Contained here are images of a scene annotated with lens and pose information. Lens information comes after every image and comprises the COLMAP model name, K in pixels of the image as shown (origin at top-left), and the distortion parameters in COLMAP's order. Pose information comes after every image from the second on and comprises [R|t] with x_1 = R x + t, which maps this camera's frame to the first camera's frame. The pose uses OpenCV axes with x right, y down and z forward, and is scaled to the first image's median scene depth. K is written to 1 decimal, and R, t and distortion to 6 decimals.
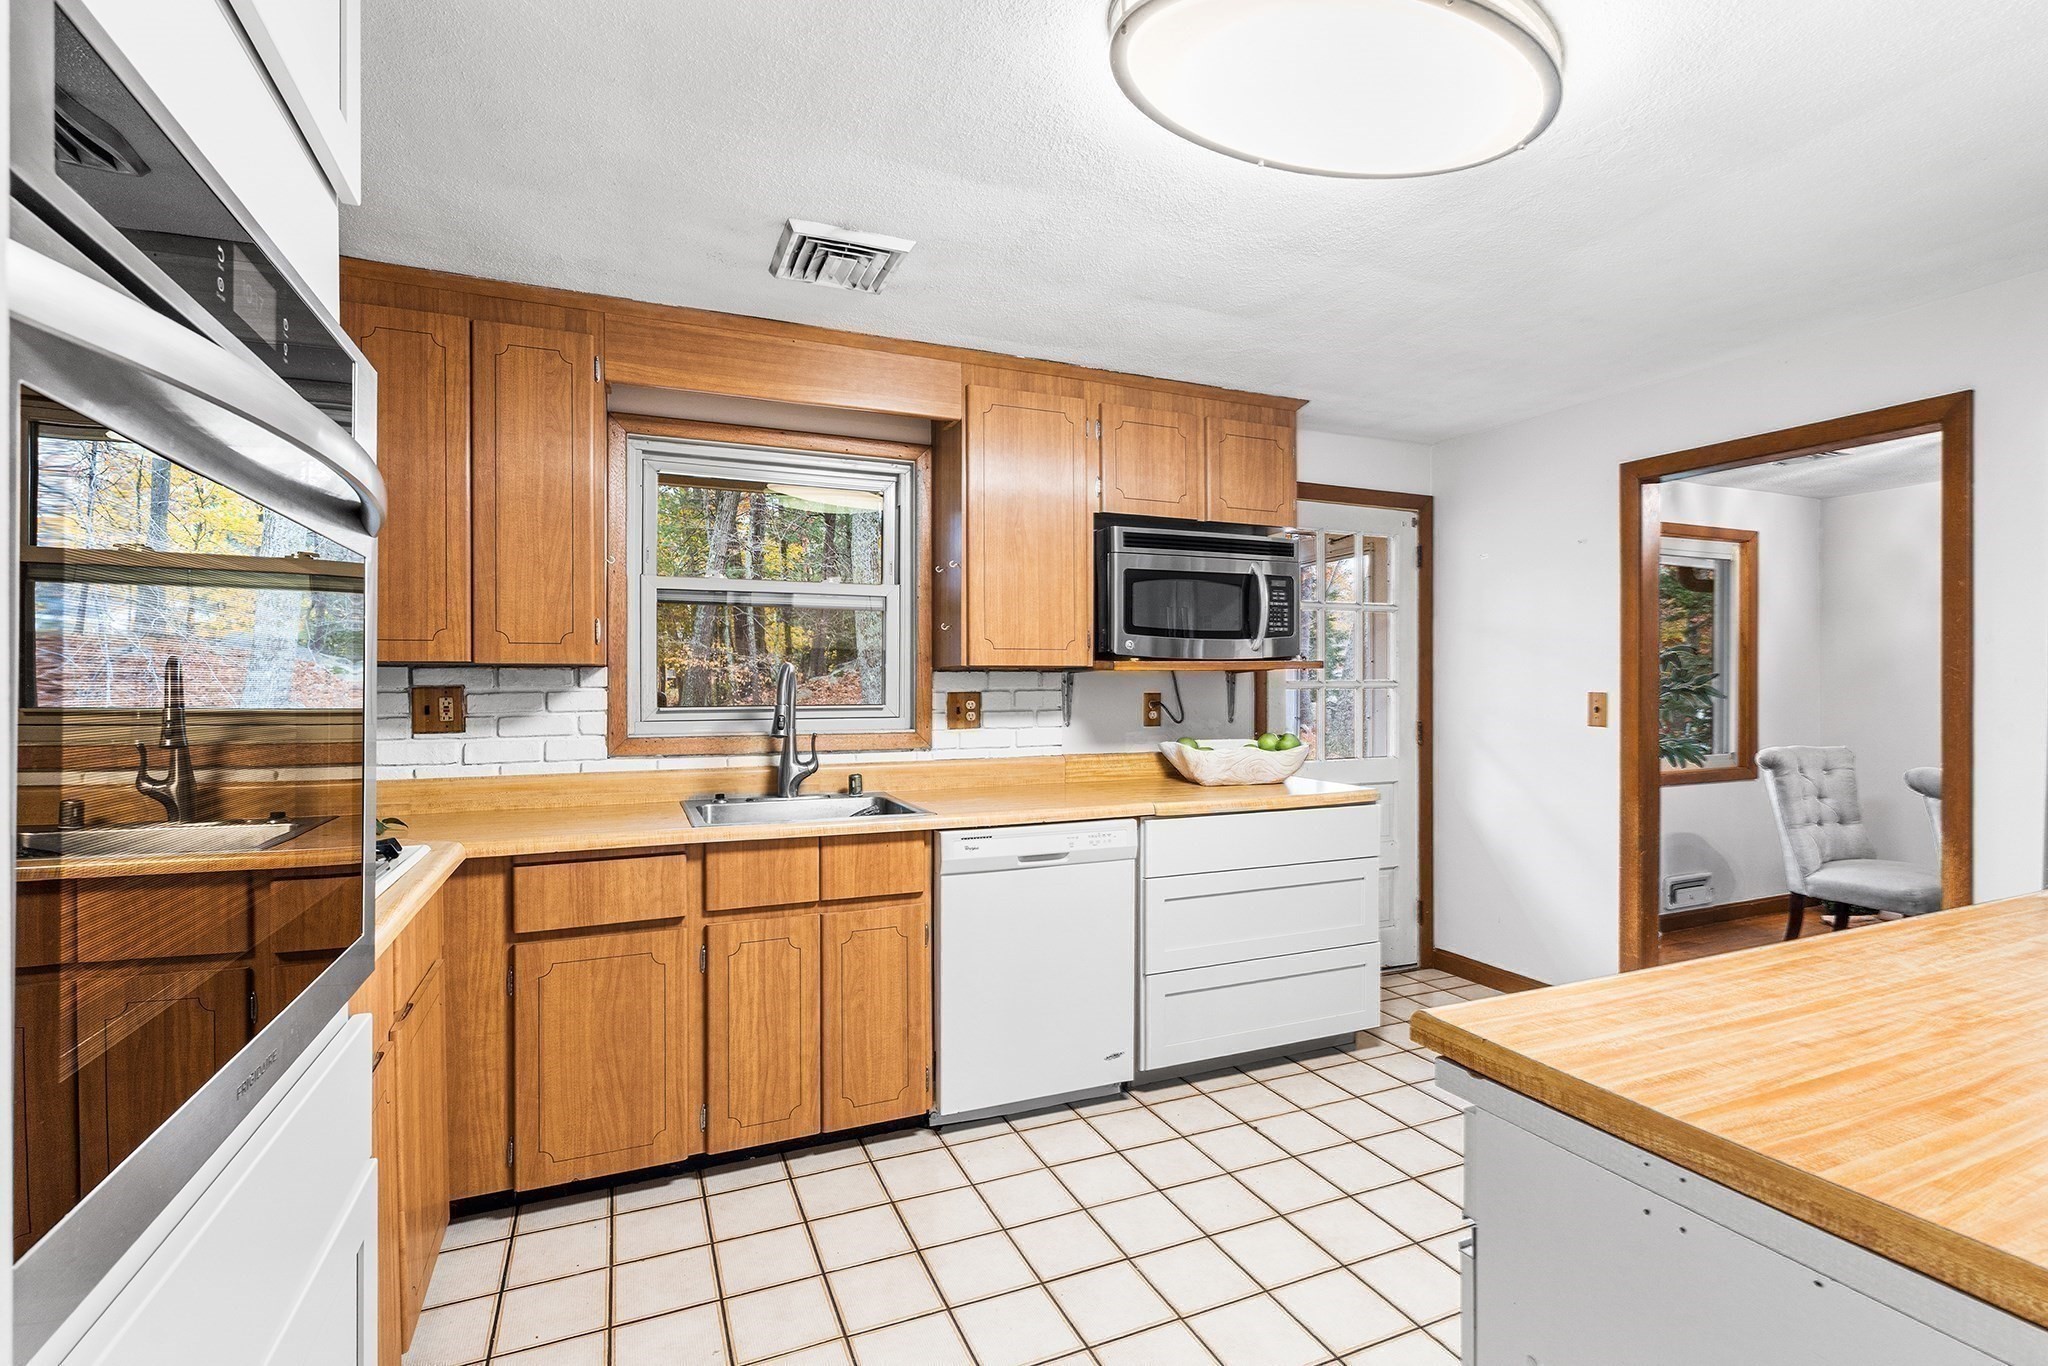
lens RADIAL K [[917.5, 0, 1022.3], [0, 917.5, 682.0], [0, 0, 1]] dist [-0.001623, -0.000174]
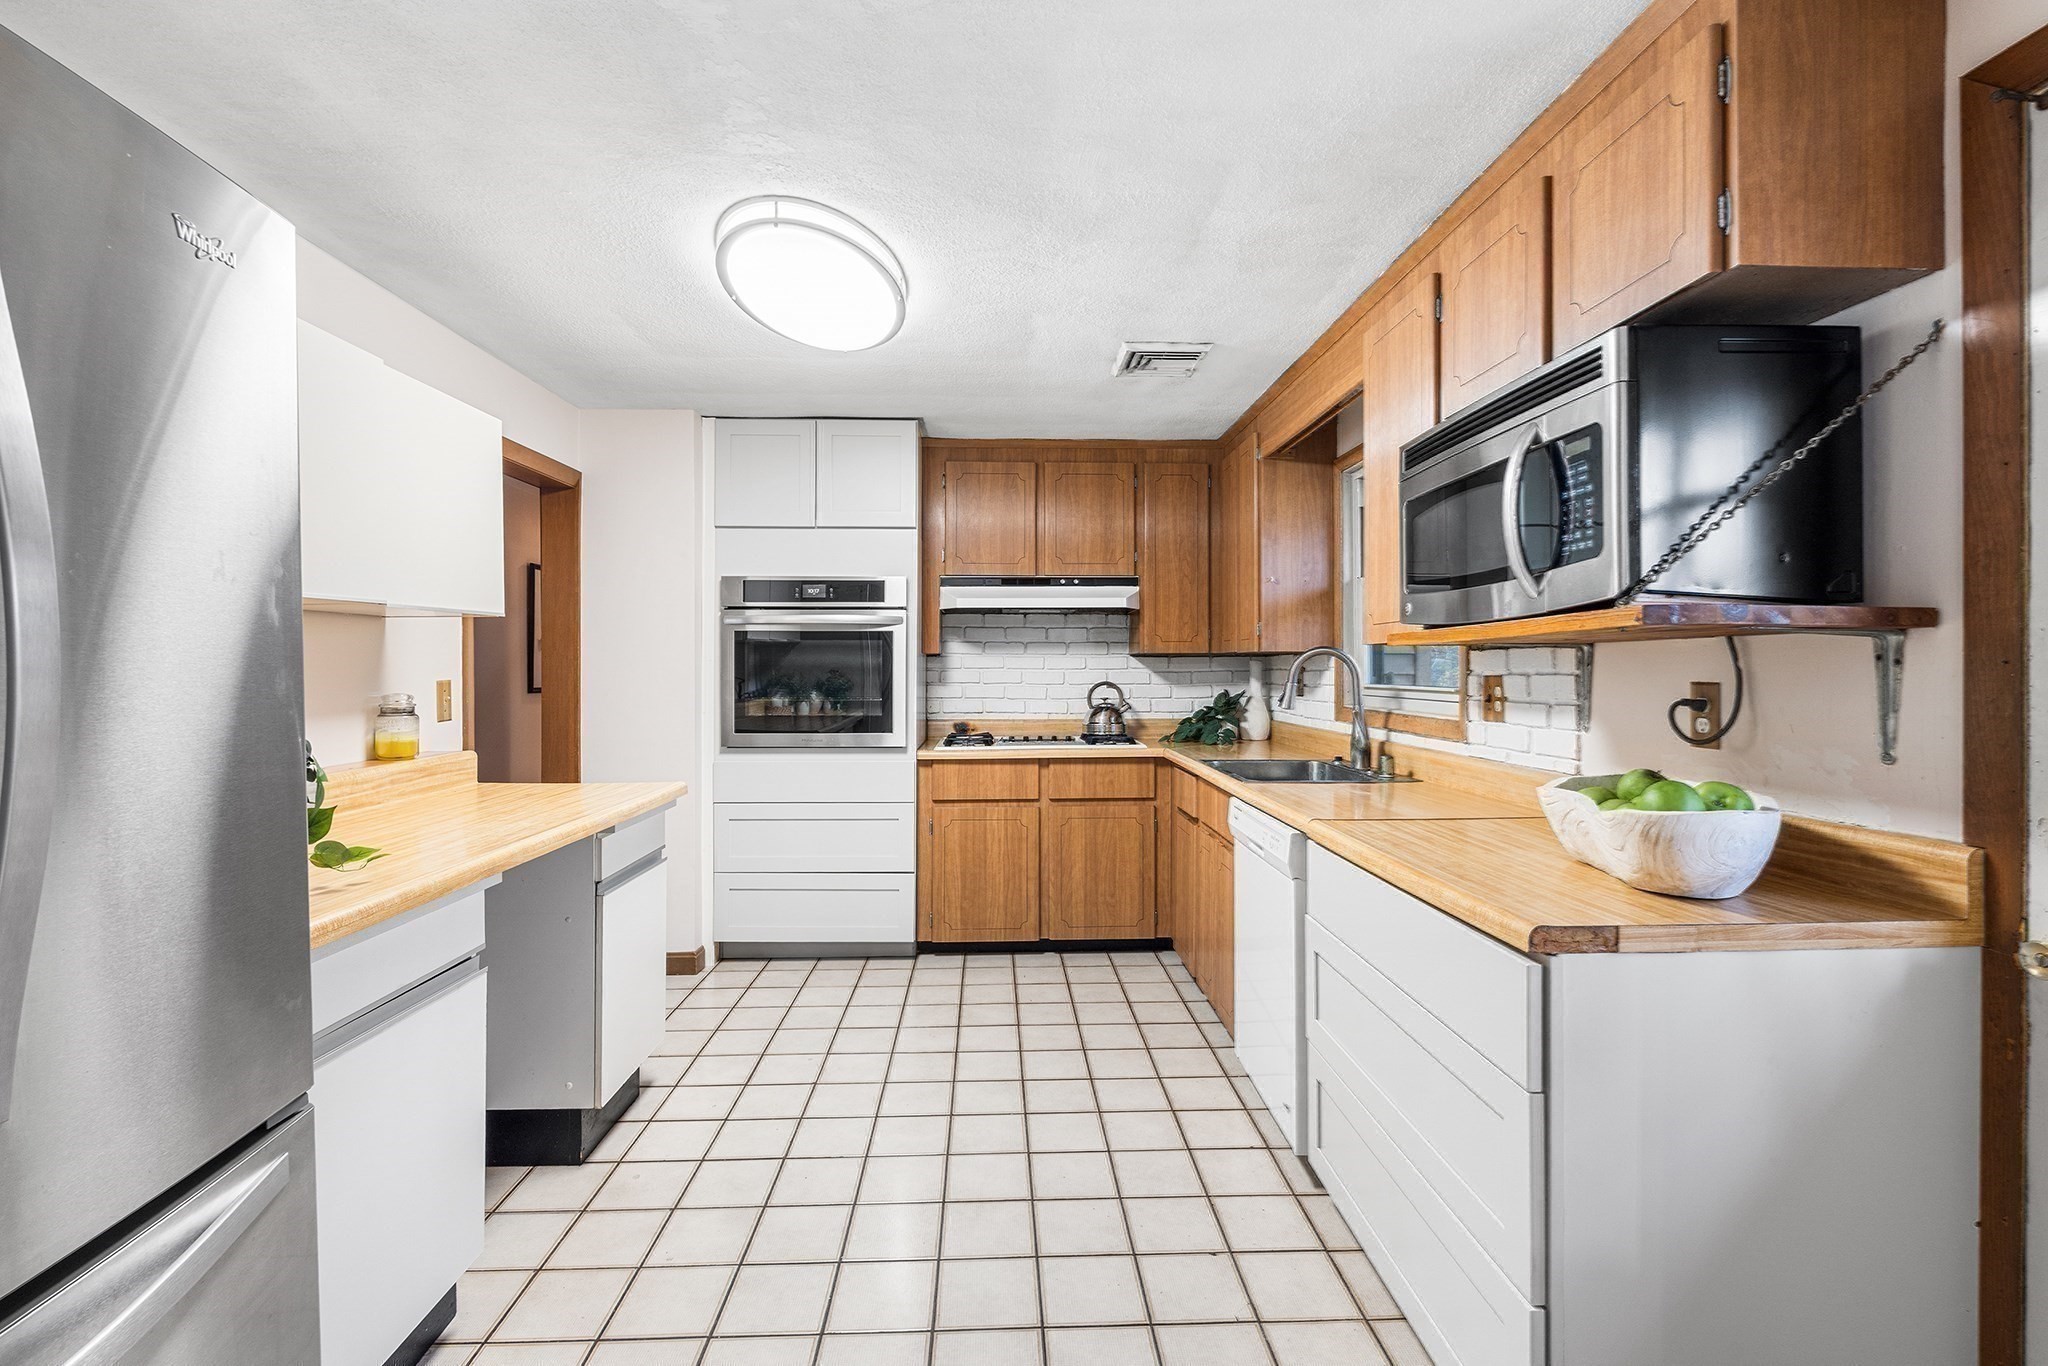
lens RADIAL K [[917.5, 0, 1026.8], [0, 917.5, 673.7], [0, 0, 1]] dist [-0.001623, -0.000174]
pose [[-0.367967, 0.005149, -0.929824, 0.813402], [-0.001522, 0.999980, 0.006140, 0.005409], [0.929837, 0.003675, -0.367952, 0.910910]]
